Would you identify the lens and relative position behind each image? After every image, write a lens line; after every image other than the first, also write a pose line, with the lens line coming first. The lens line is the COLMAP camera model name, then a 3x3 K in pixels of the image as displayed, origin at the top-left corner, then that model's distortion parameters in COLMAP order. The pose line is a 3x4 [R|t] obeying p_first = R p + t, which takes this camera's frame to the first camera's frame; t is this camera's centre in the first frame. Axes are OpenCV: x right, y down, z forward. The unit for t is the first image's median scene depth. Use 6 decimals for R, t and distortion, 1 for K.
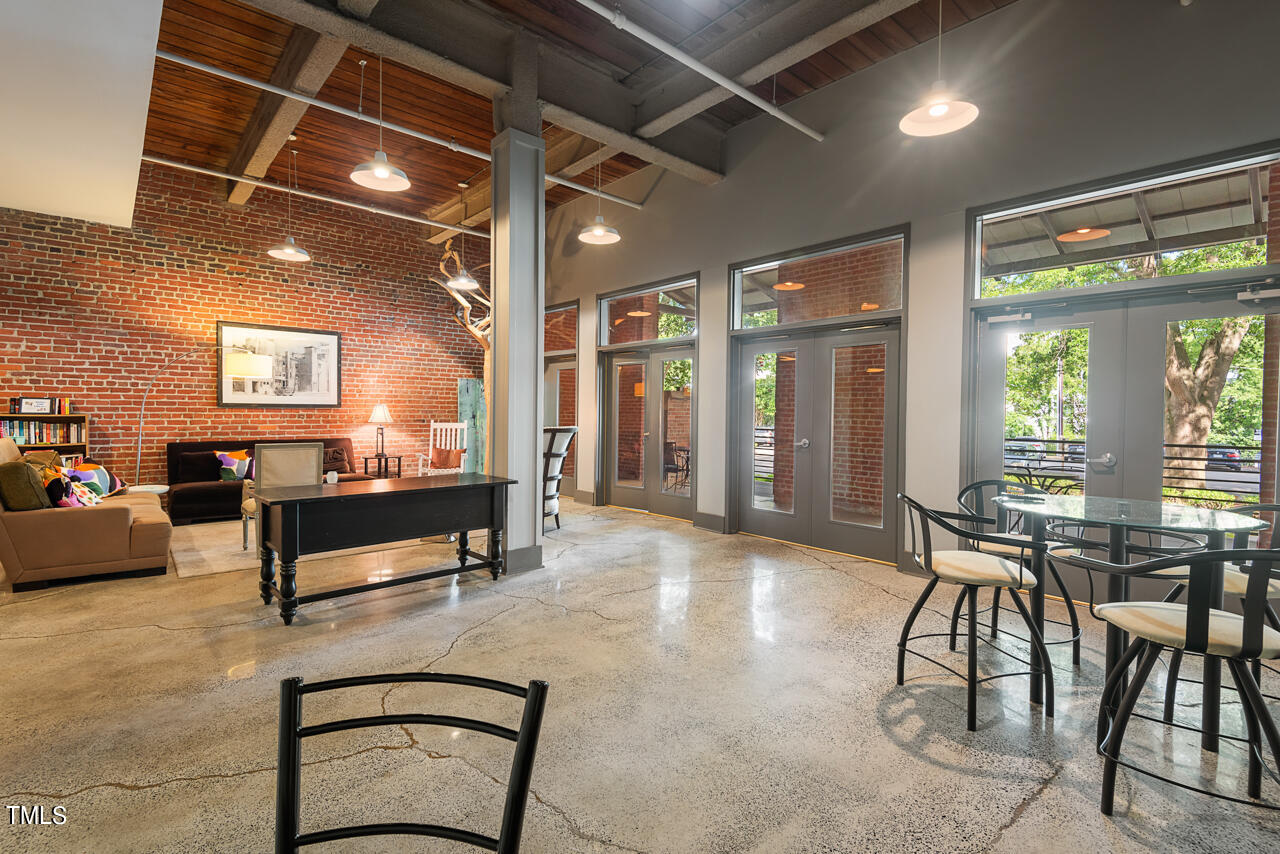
lens RADIAL K [[587.8, 0, 643.8], [0, 587.8, 427.9], [0, 0, 1]] dist [0.002400, -0.000372]
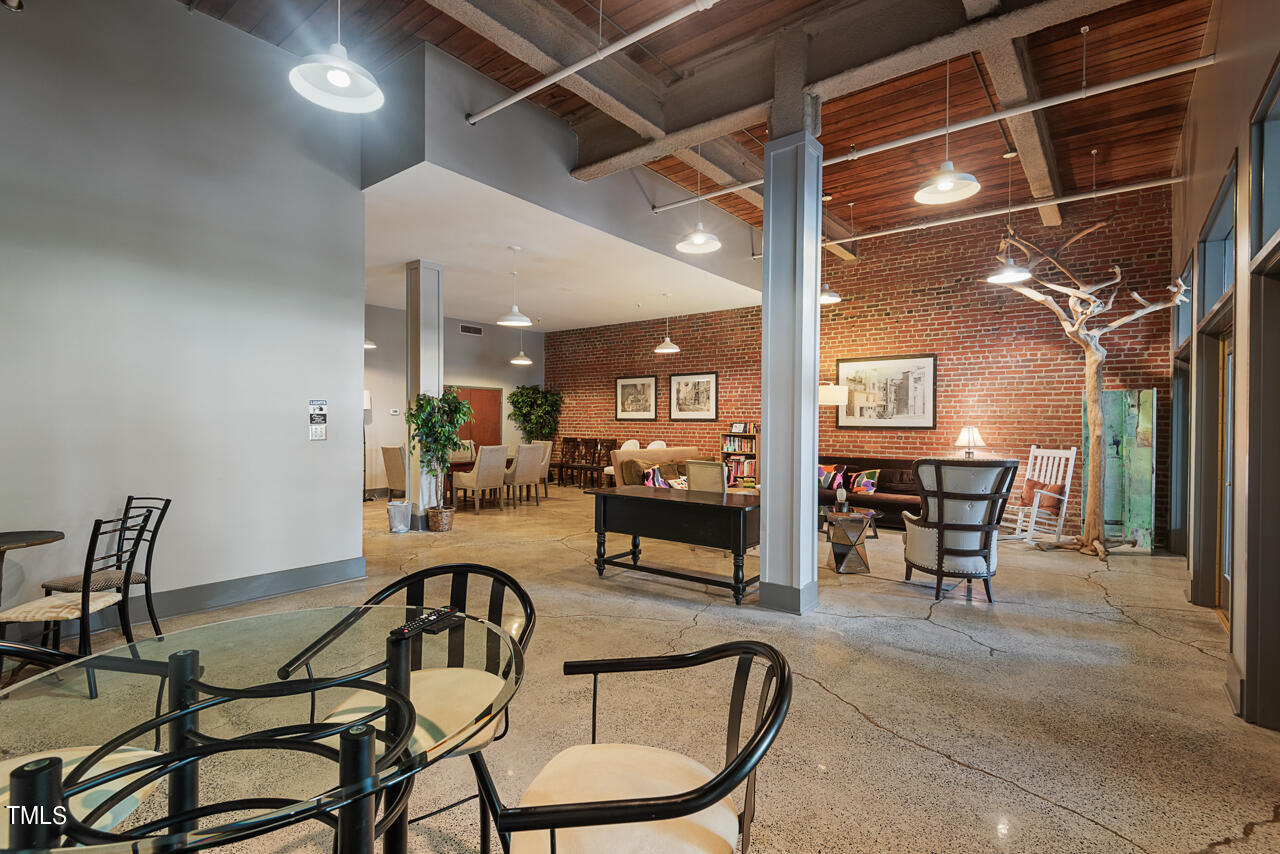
lens RADIAL K [[587.8, 0, 645.4], [0, 587.8, 423.5], [0, 0, 1]] dist [0.002400, -0.000372]
pose [[0.164193, -0.006419, -0.986407, 0.389405], [-0.034947, 0.999313, -0.012320, -0.016403], [0.985809, 0.036494, 0.163856, 0.372389]]
